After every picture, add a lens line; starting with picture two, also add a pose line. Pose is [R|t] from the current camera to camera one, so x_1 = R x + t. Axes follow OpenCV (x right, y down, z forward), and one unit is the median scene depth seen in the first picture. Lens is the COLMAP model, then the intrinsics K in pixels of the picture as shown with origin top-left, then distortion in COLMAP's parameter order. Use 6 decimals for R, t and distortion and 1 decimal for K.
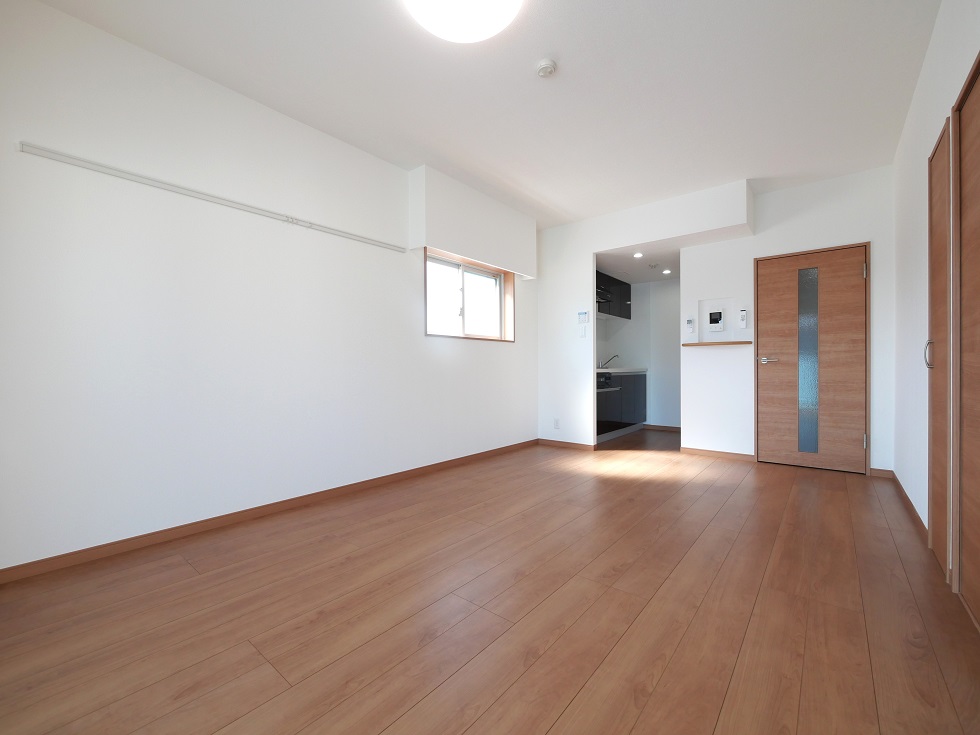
lens RADIAL K [[414.5, 0, 490.0], [0, 414.5, 367.5], [0, 0, 1]] dist [0.000001, -0.000070]
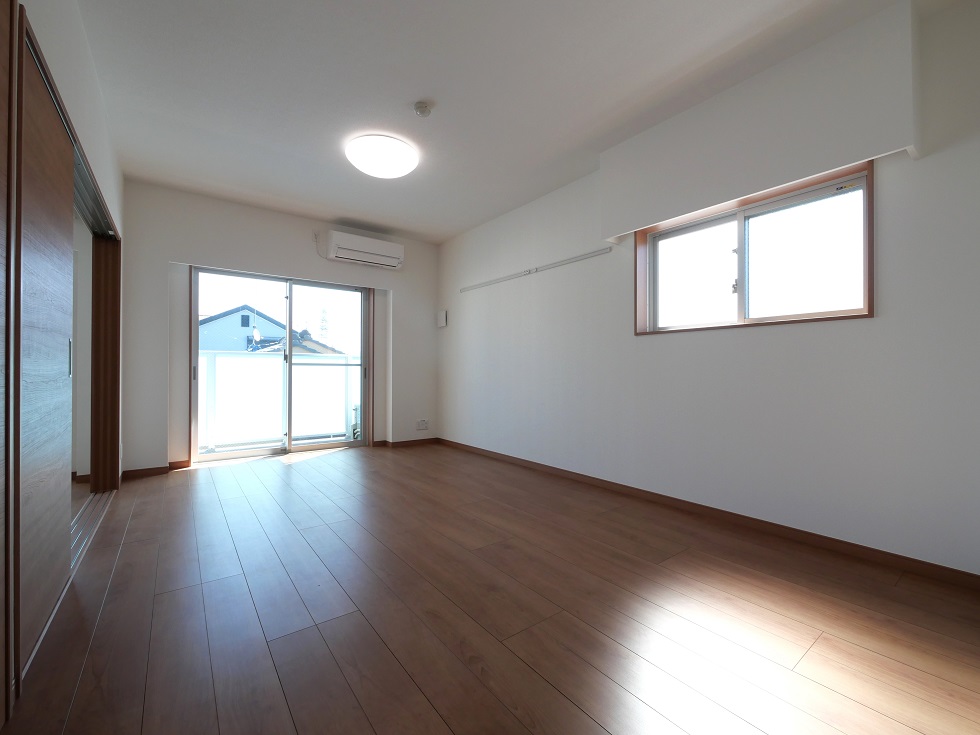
lens RADIAL K [[414.5, 0, 490.0], [0, 414.5, 367.5], [0, 0, 1]] dist [0.000001, -0.000070]
pose [[-0.228033, -0.011218, -0.973589, 0.716205], [-0.008171, 0.999920, -0.009607, 0.001461], [0.973619, 0.005765, -0.228107, 0.864903]]
